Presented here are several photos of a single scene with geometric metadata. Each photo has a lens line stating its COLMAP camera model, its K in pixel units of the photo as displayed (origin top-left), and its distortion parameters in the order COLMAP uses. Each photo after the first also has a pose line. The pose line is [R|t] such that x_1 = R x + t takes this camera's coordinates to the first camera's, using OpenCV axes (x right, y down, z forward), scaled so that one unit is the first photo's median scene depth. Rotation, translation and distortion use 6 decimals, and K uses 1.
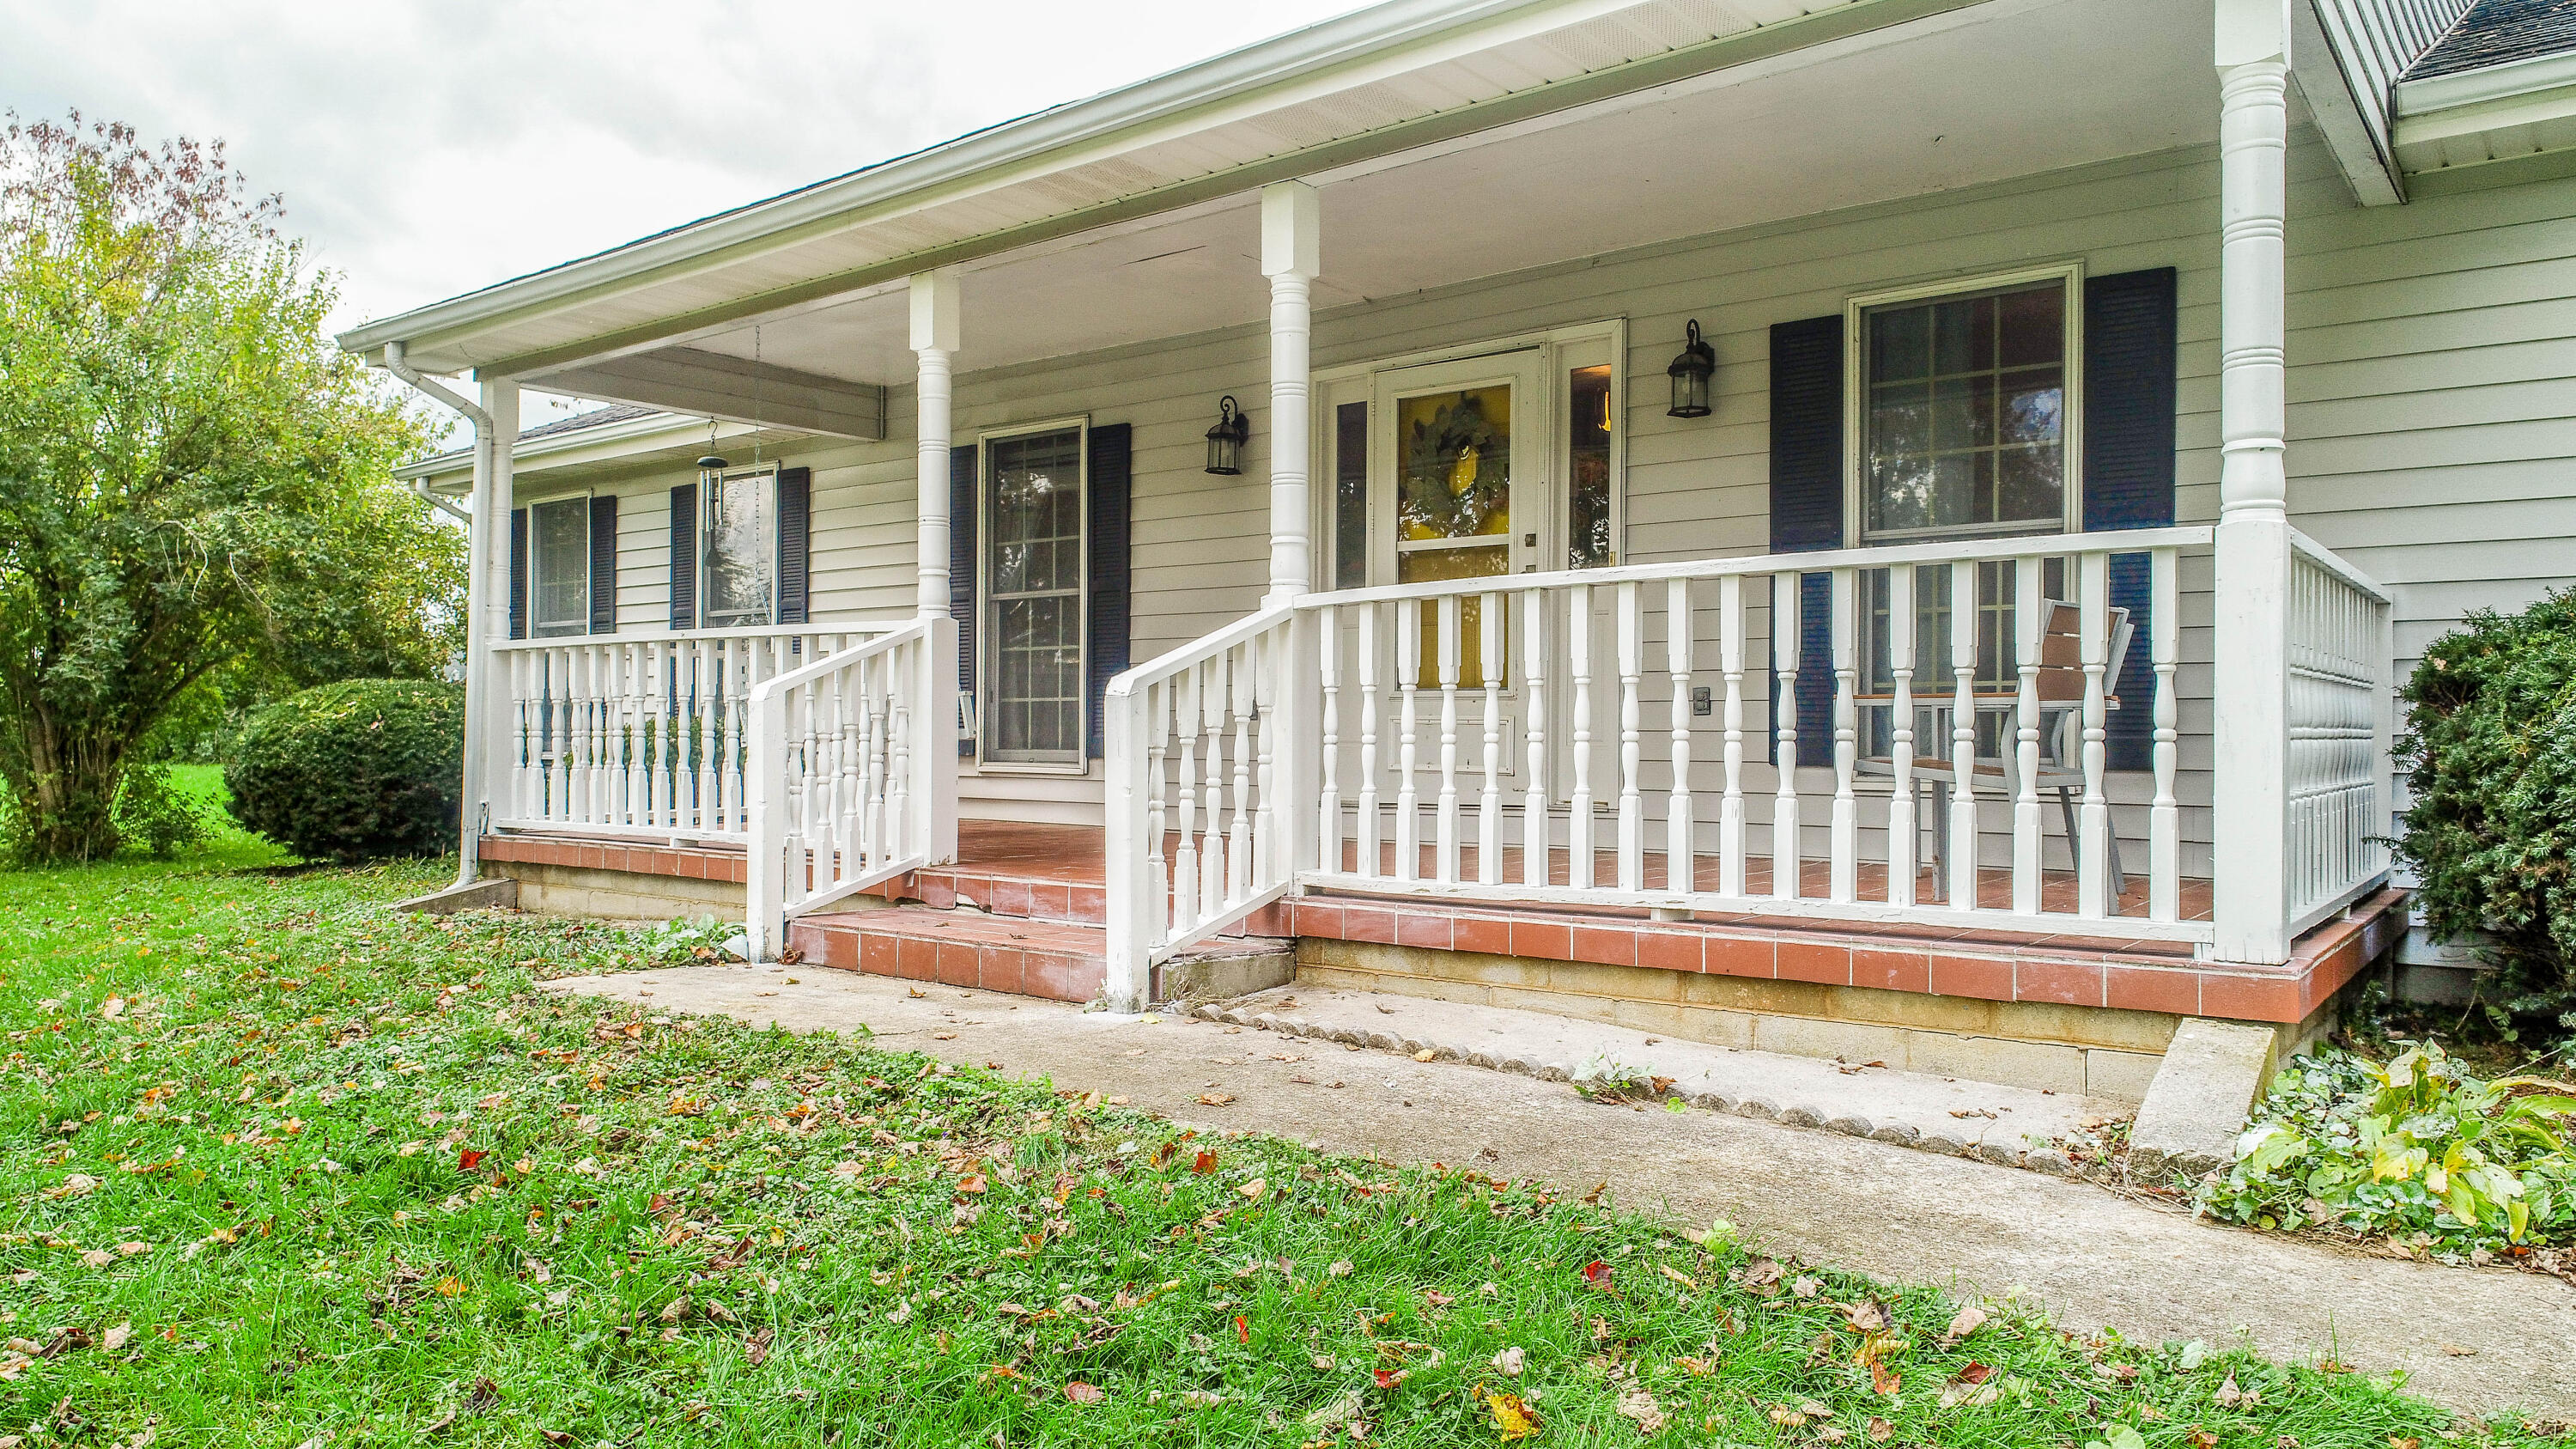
lens RADIAL K [[1723.9, 0, 1288.0], [0, 1723.9, 724.5], [0, 0, 1]] dist [0.002758, 0.000687]
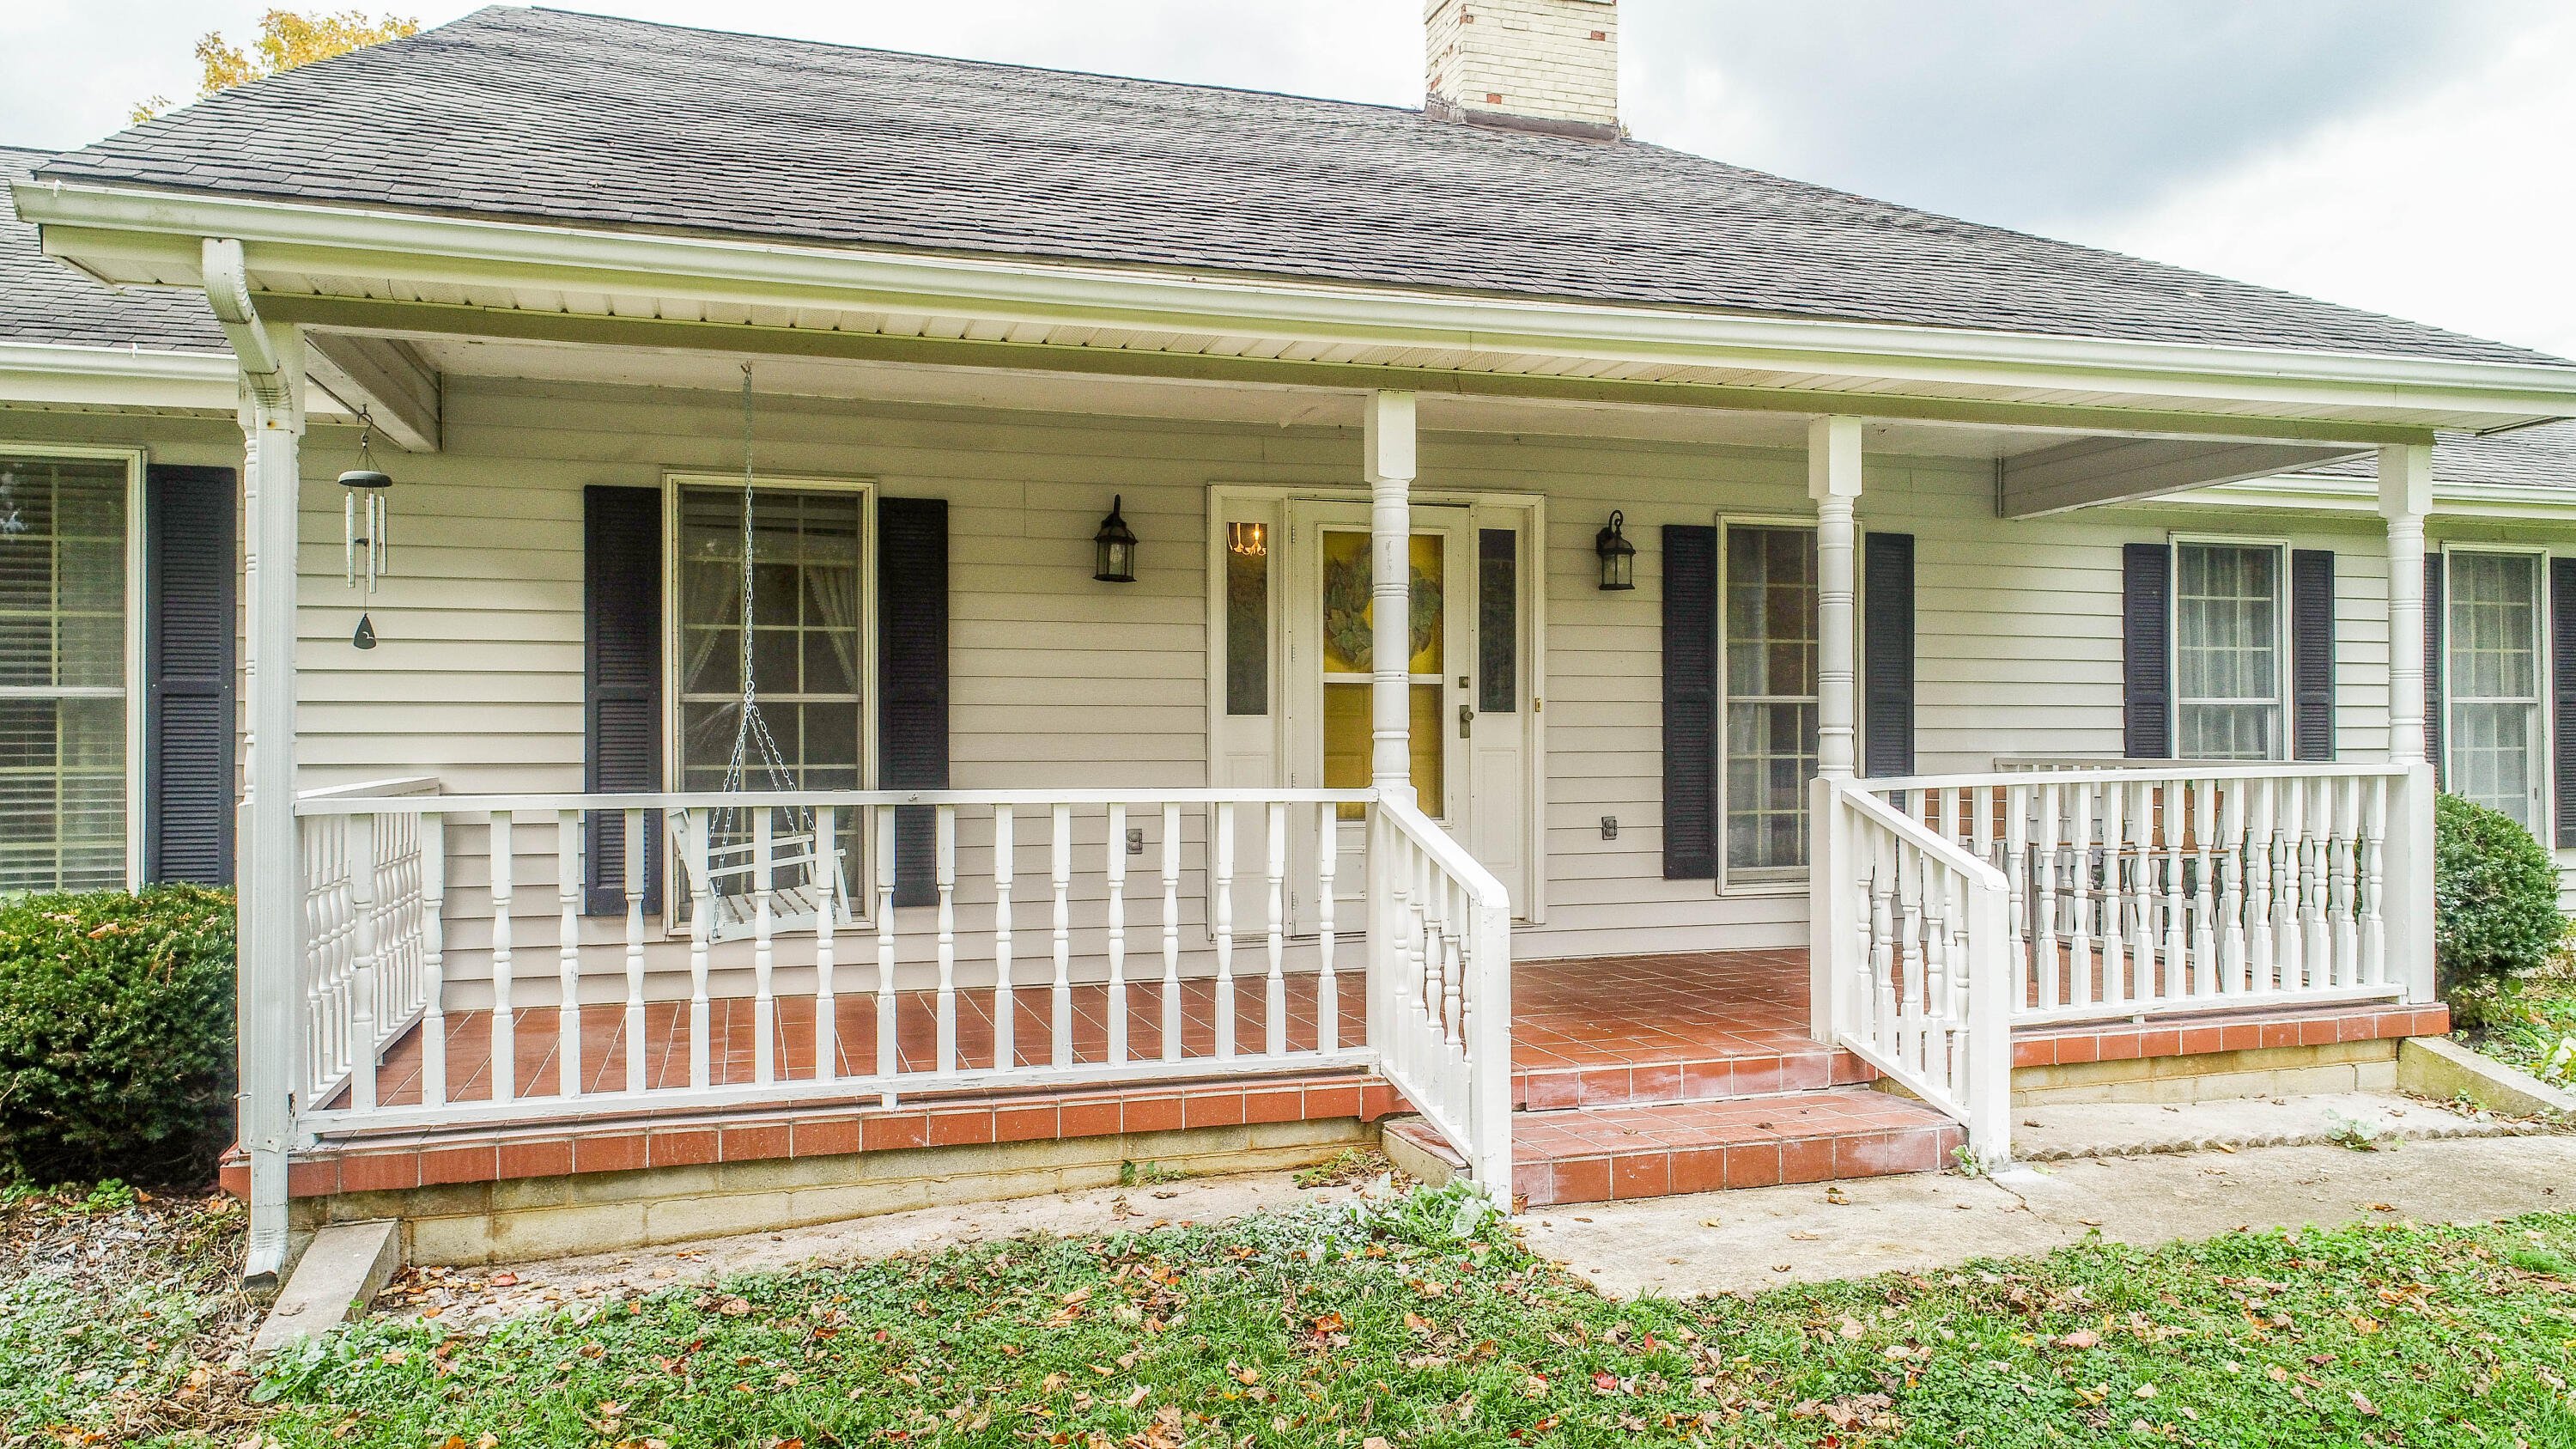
lens RADIAL K [[1723.9, 0, 1288.0], [0, 1723.9, 724.5], [0, 0, 1]] dist [0.002758, 0.000687]
pose [[0.565785, -0.000216, 0.824553, -0.891656], [0.000413, 1.000000, -0.000021, -0.086691], [-0.824553, 0.000352, 0.565785, 0.514811]]
